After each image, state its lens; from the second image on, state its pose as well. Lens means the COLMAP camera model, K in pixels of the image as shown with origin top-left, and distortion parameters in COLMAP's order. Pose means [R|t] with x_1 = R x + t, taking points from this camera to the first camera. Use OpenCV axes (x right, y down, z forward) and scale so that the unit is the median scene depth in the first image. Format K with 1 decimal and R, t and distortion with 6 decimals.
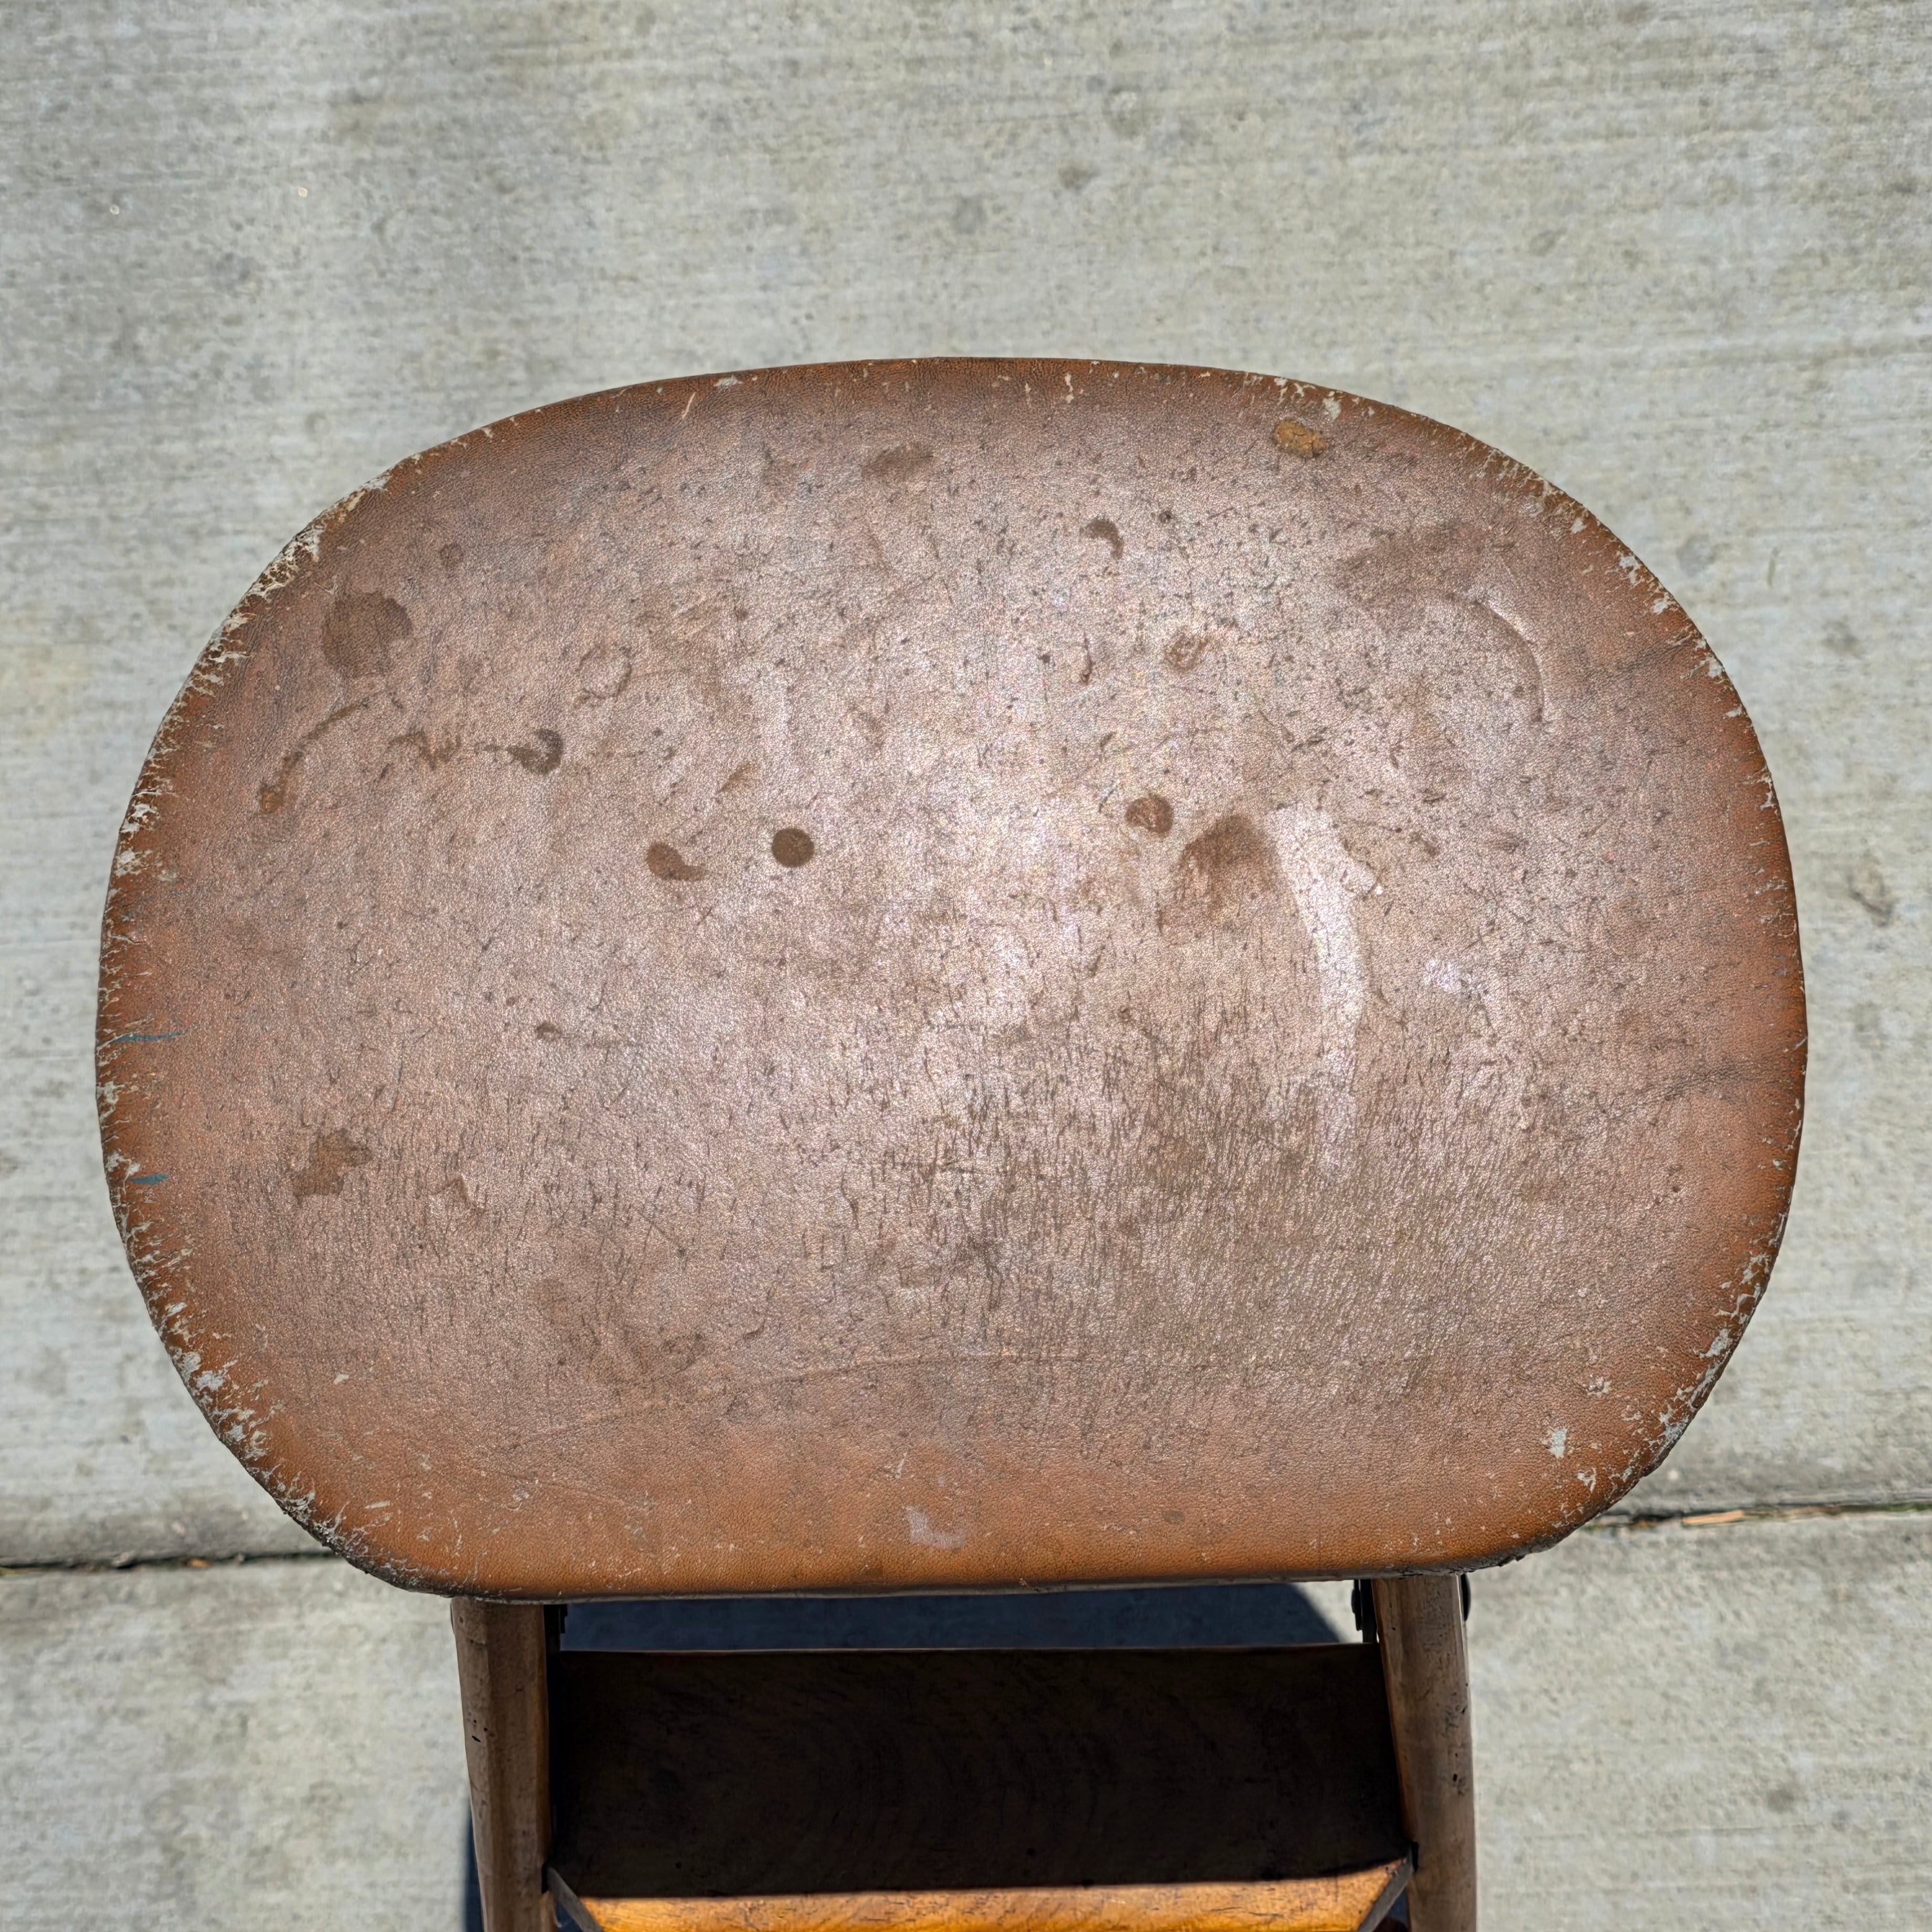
lens RADIAL K [[3494.6, 0, 973.0], [0, 3494.6, 1034.6], [0, 0, 1]] dist [0.201857, -0.597318]
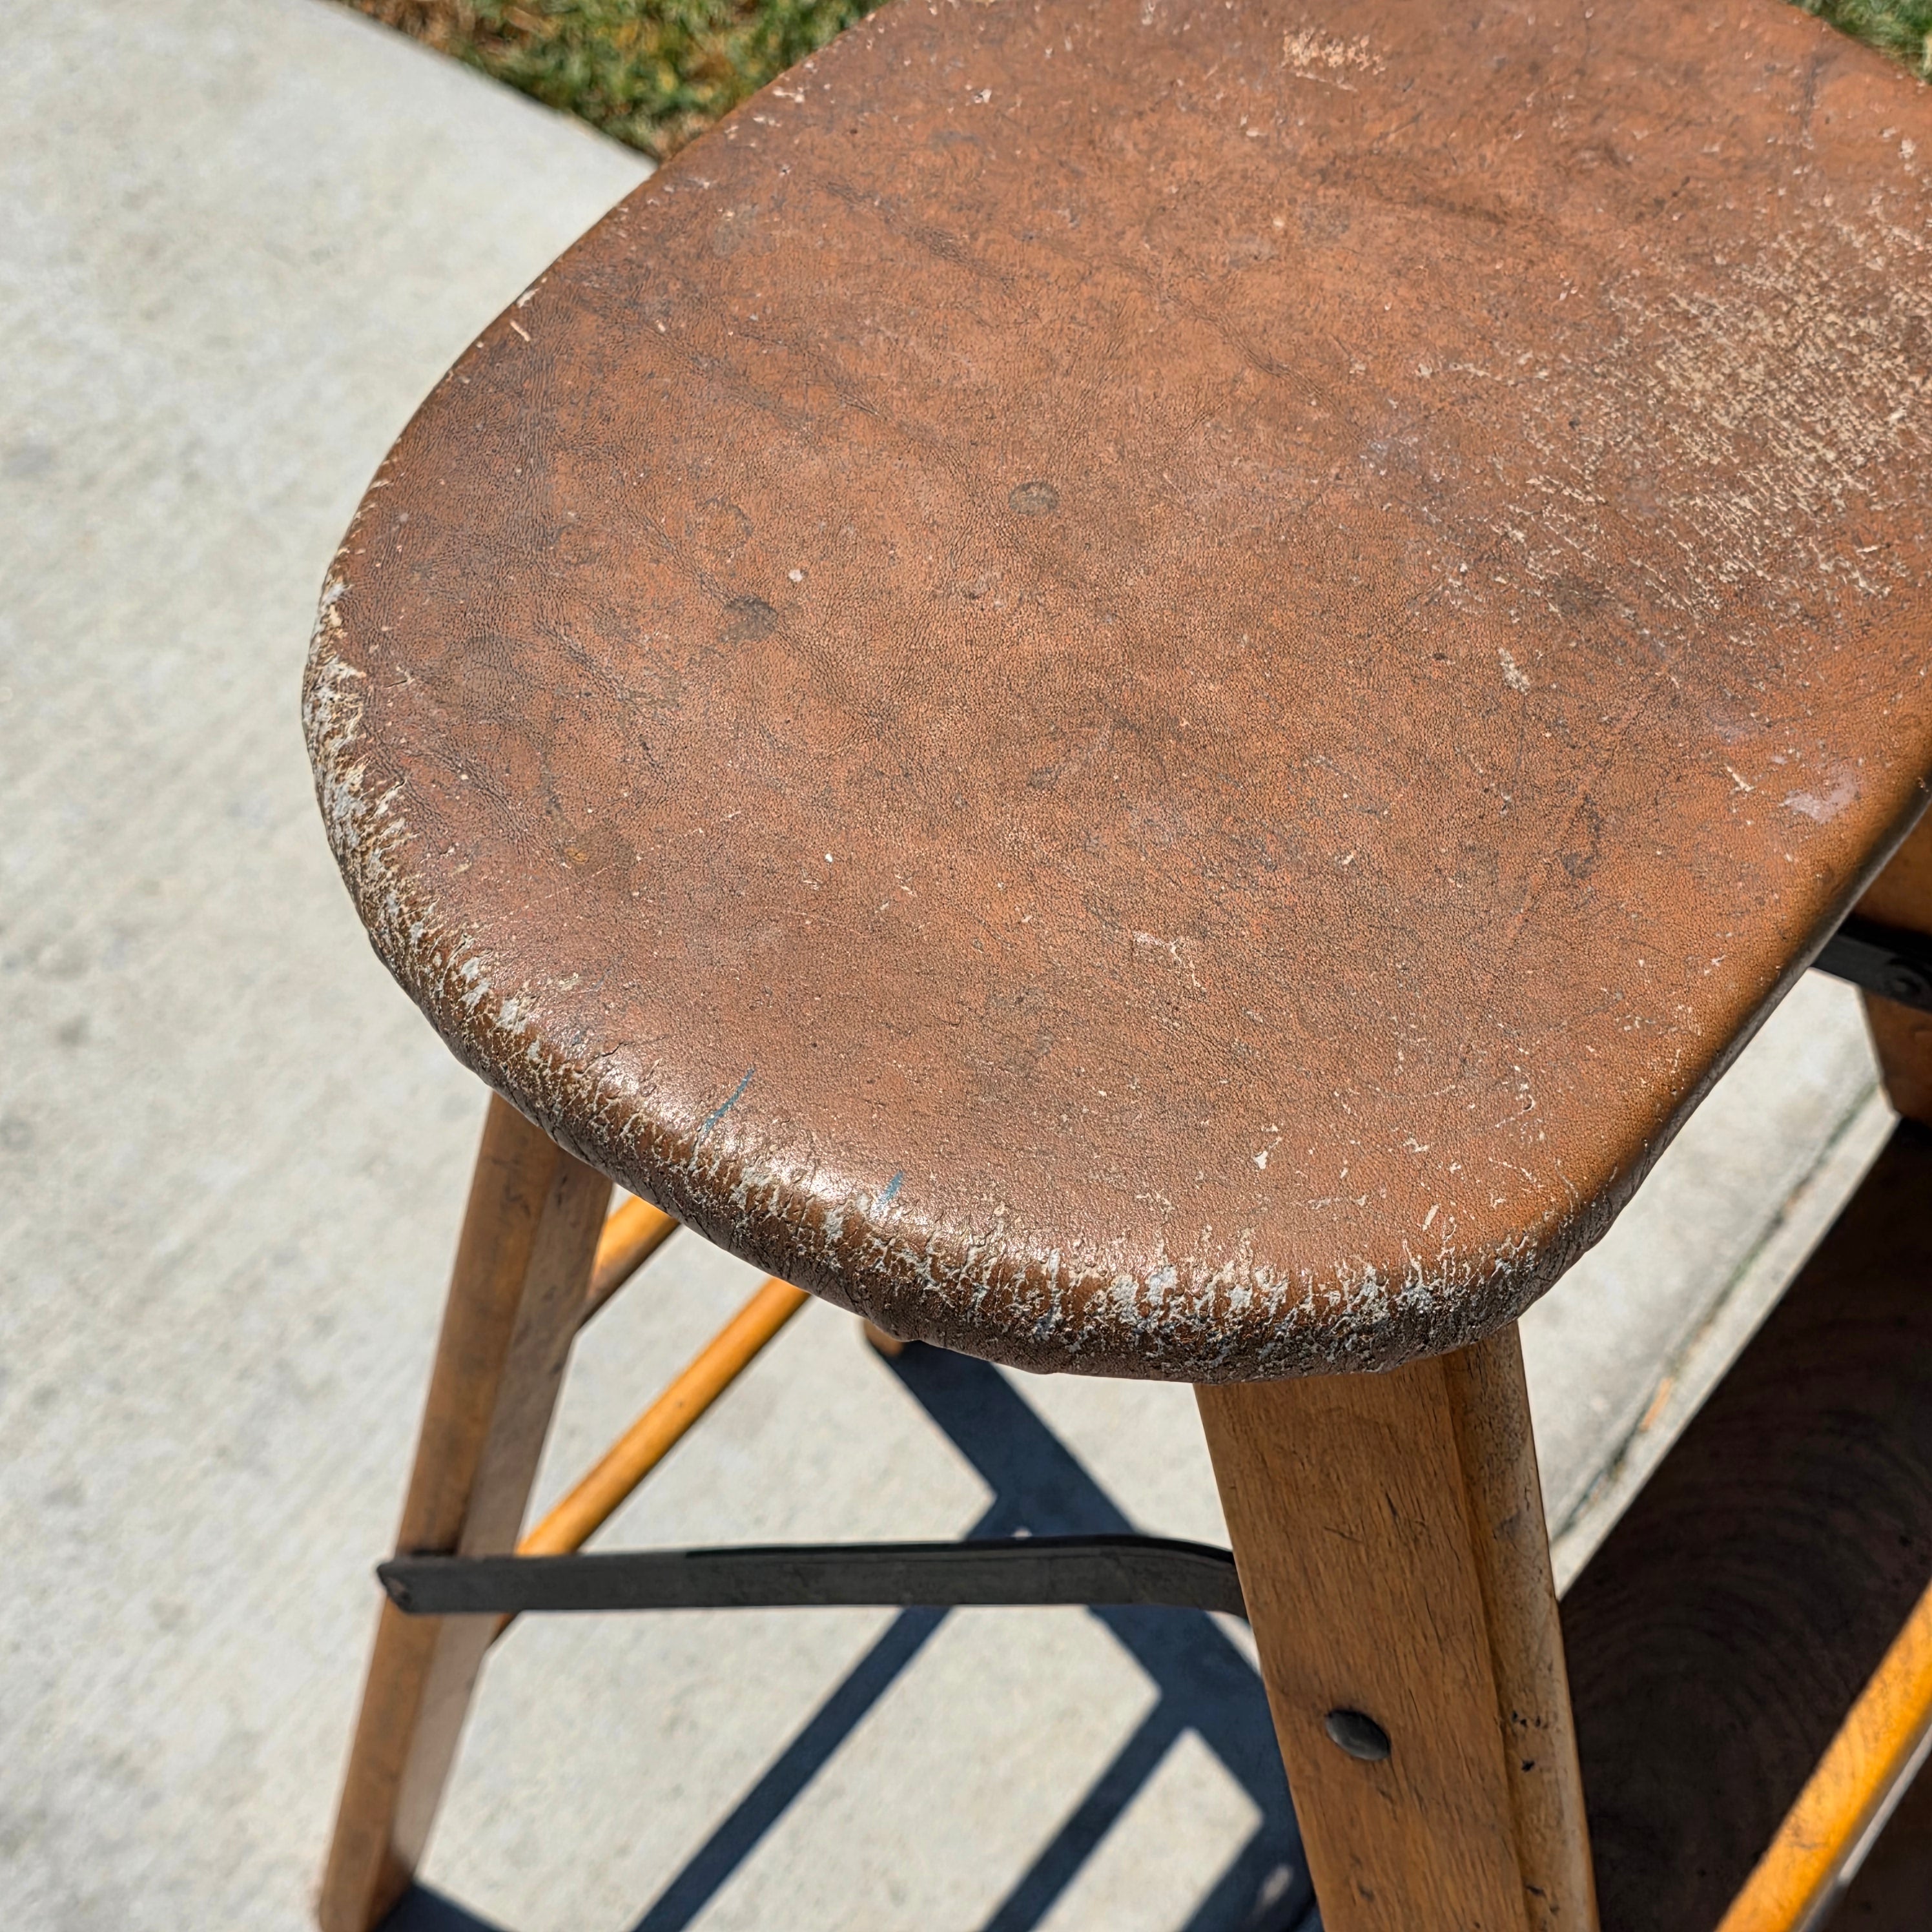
lens RADIAL K [[3494.6, 0, 973.0], [0, 3494.6, 1034.6], [0, 0, 1]] dist [0.201857, -0.597318]
pose [[0.605568, -0.618671, 0.500533, -0.547811], [0.765195, 0.625418, -0.152738, 0.140277], [-0.218548, 0.475499, 0.852137, 0.338475]]
